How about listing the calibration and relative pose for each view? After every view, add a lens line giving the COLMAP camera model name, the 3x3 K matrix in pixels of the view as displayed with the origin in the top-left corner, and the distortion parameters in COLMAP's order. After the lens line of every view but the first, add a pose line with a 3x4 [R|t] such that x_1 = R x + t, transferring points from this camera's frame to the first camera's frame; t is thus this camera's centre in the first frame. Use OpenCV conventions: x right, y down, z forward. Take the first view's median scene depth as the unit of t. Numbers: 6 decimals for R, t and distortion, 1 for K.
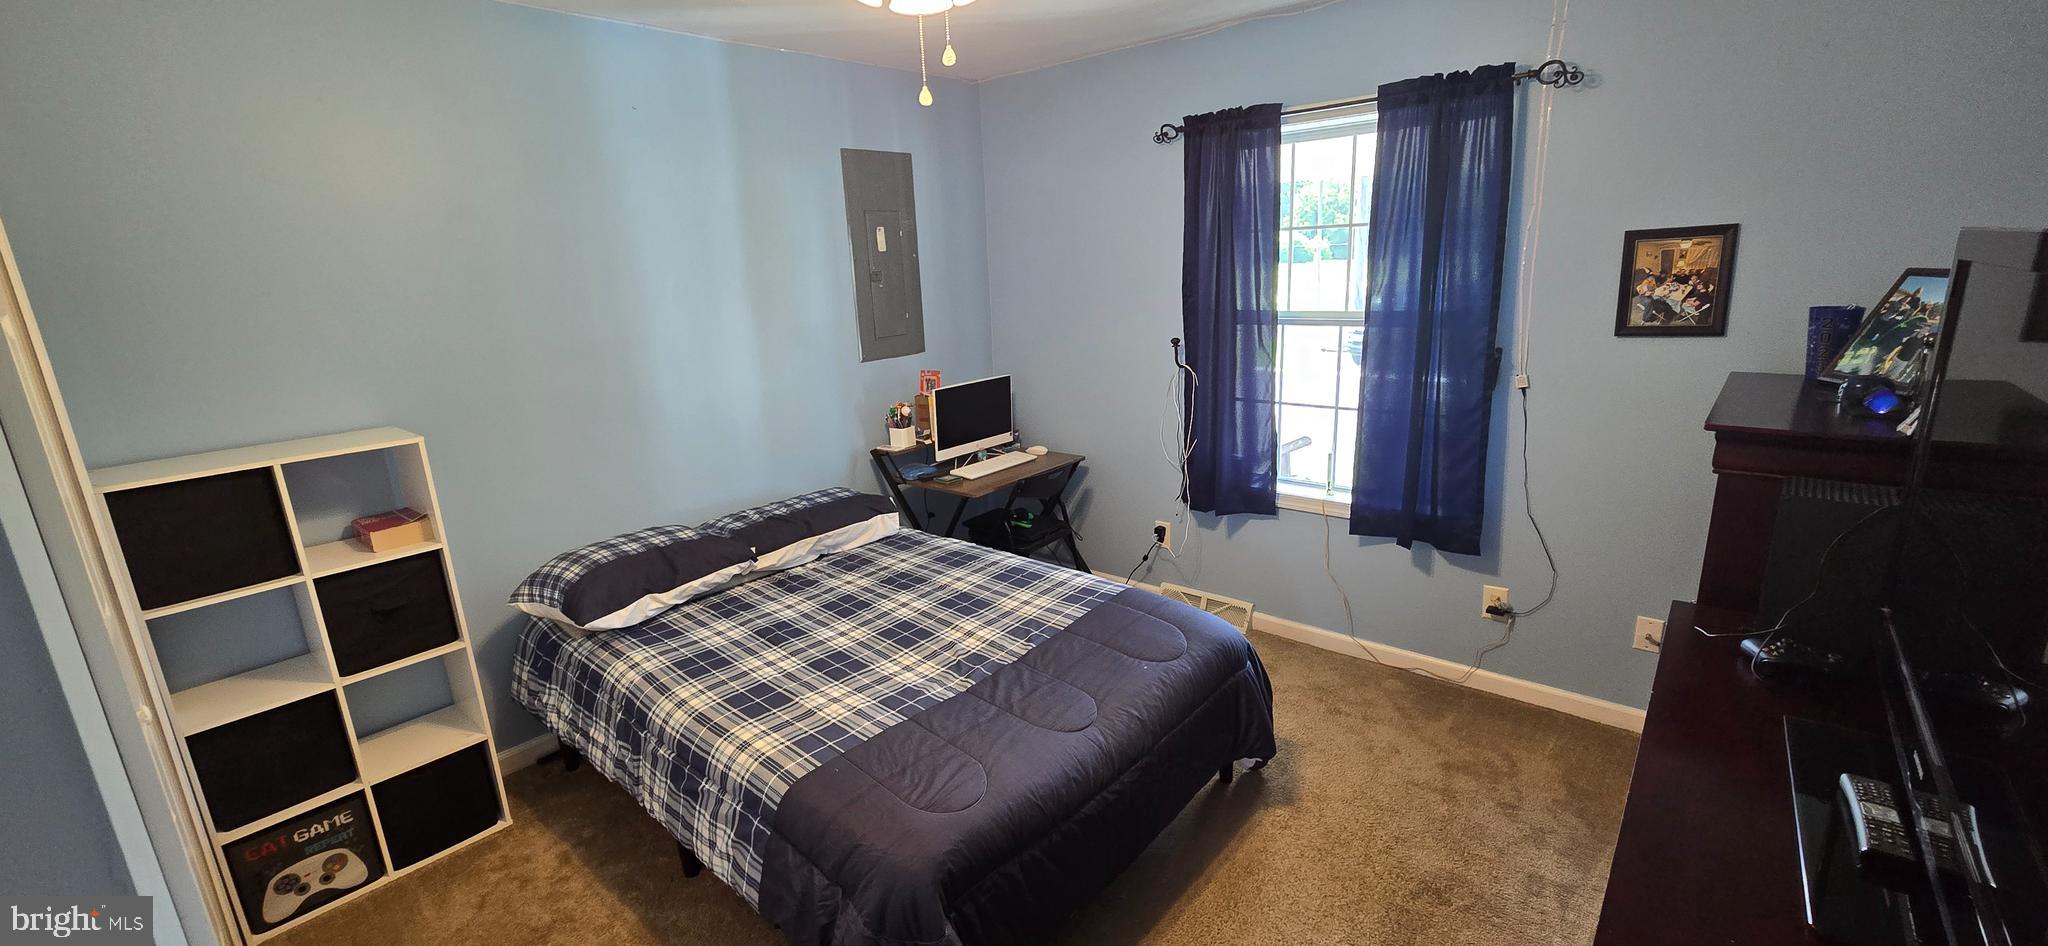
lens RADIAL K [[846.2, 0, 1018.0], [0, 846.2, 480.2], [0, 0, 1]] dist [-0.001199, 0.000442]
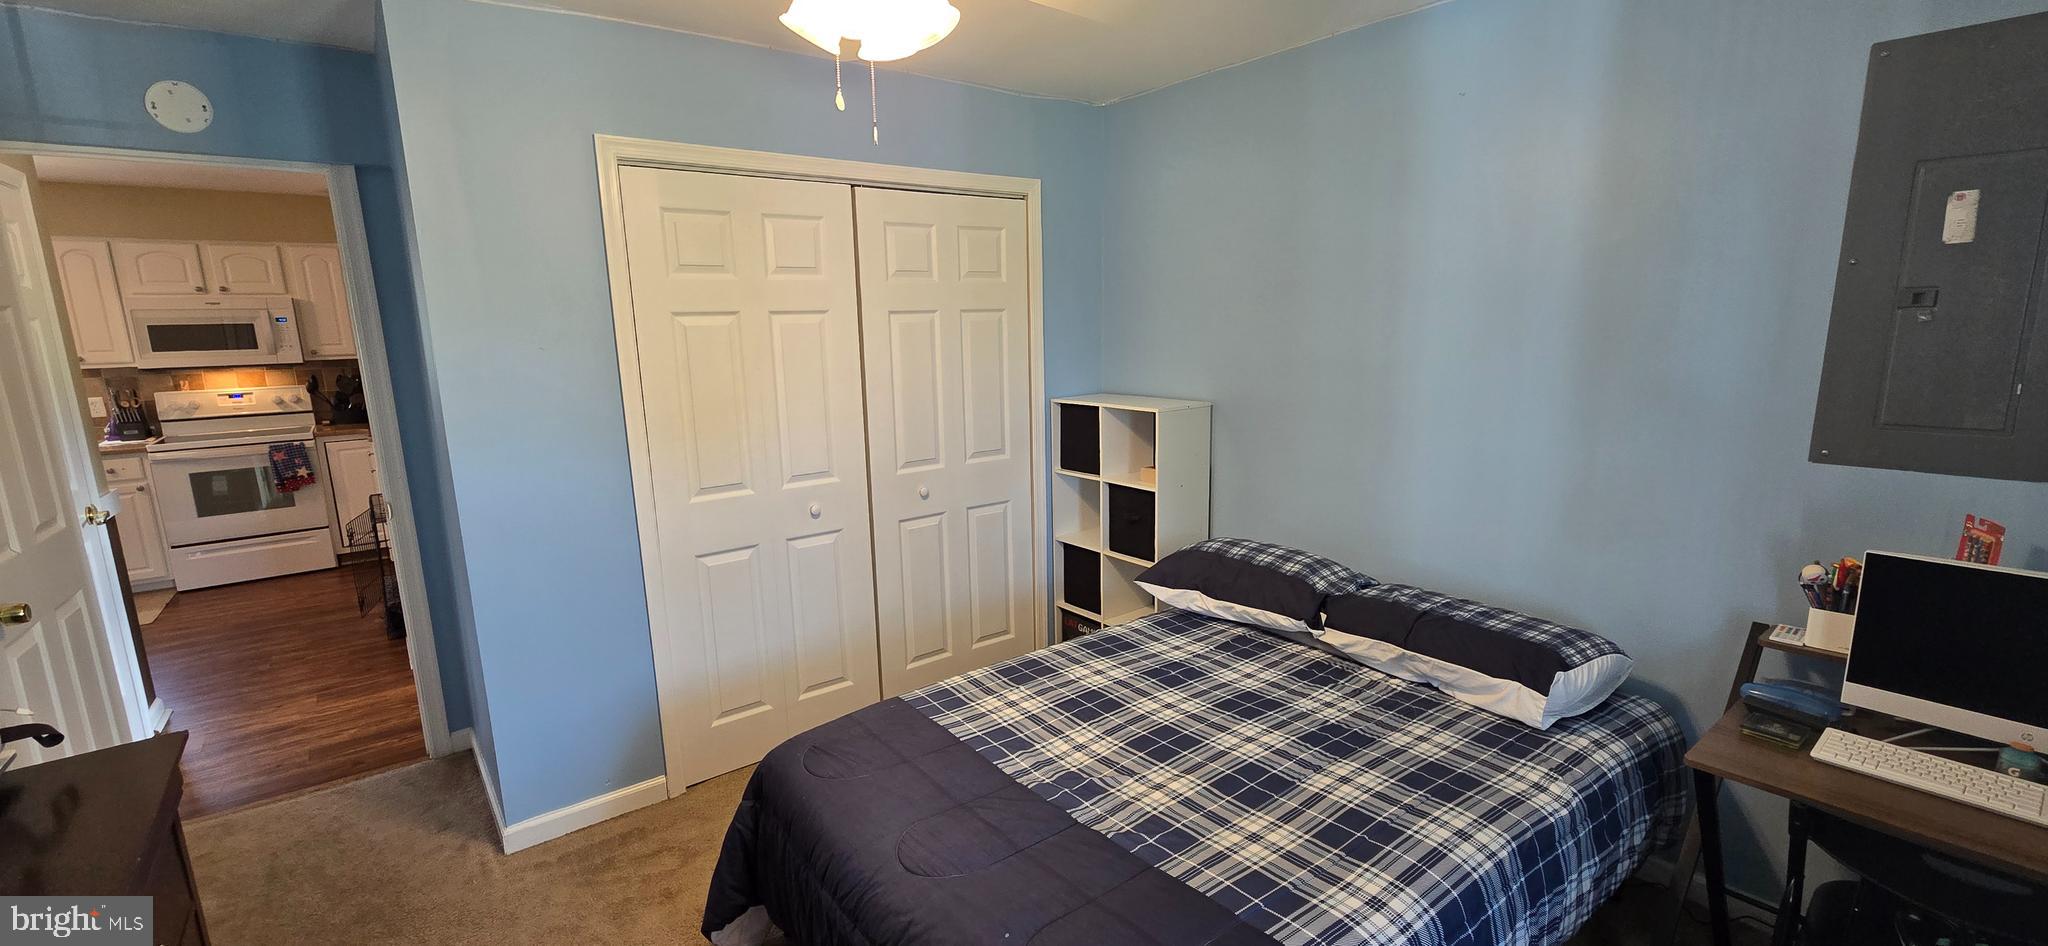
lens RADIAL K [[846.2, 0, 1018.0], [0, 846.2, 480.2], [0, 0, 1]] dist [-0.001199, 0.000442]
pose [[-0.193664, 0.234401, -0.952654, 0.559297], [-0.219704, 0.936014, 0.274970, -0.226385], [0.956151, 0.262554, -0.129774, 0.833005]]
